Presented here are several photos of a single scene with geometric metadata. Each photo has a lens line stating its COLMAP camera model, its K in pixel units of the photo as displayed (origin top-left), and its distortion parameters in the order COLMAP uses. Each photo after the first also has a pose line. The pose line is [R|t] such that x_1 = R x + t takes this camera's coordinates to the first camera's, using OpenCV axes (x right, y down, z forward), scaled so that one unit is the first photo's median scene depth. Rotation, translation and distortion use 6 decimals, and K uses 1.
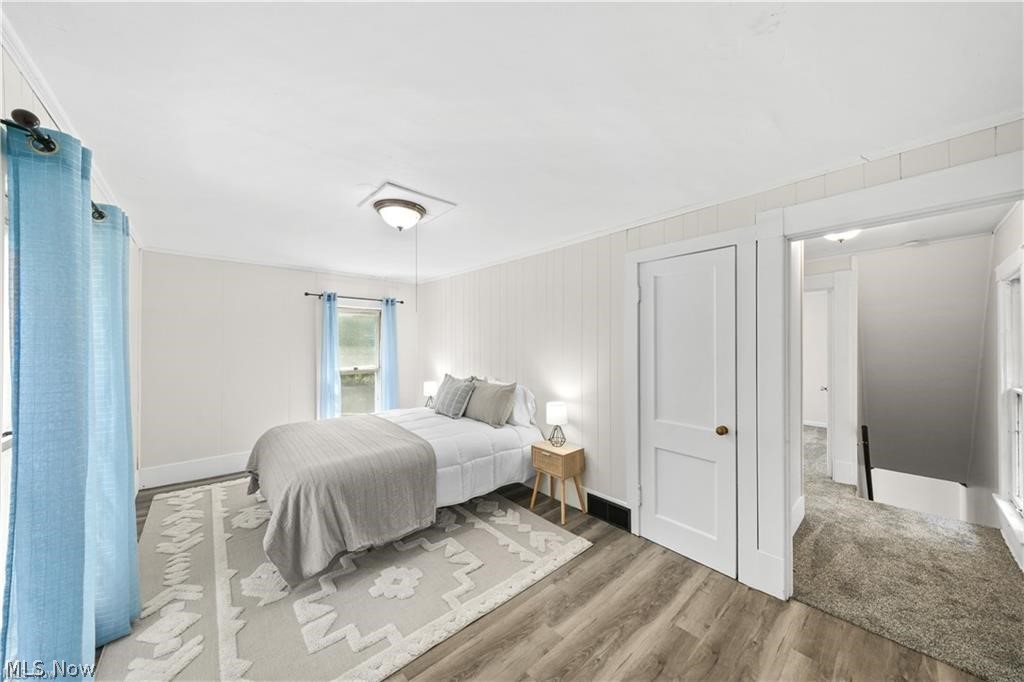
lens RADIAL K [[352.3, 0, 512.3], [0, 352.3, 342.3], [0, 0, 1]] dist [0.000081, 0.000002]
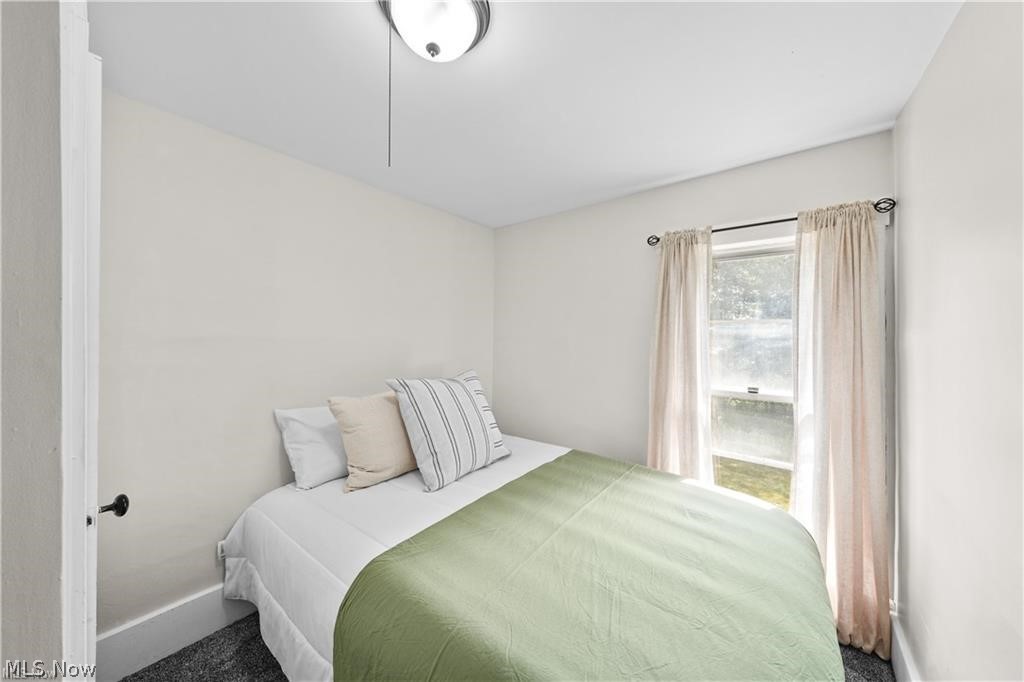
lens RADIAL K [[352.3, 0, 512.0], [0, 352.3, 336.5], [0, 0, 1]] dist [0.000081, 0.000002]
pose [[0.175406, 0.004328, -0.984487, -0.054878], [-0.000373, 0.999991, 0.004330, 0.003965], [0.984496, -0.000392, 0.175406, 0.619244]]
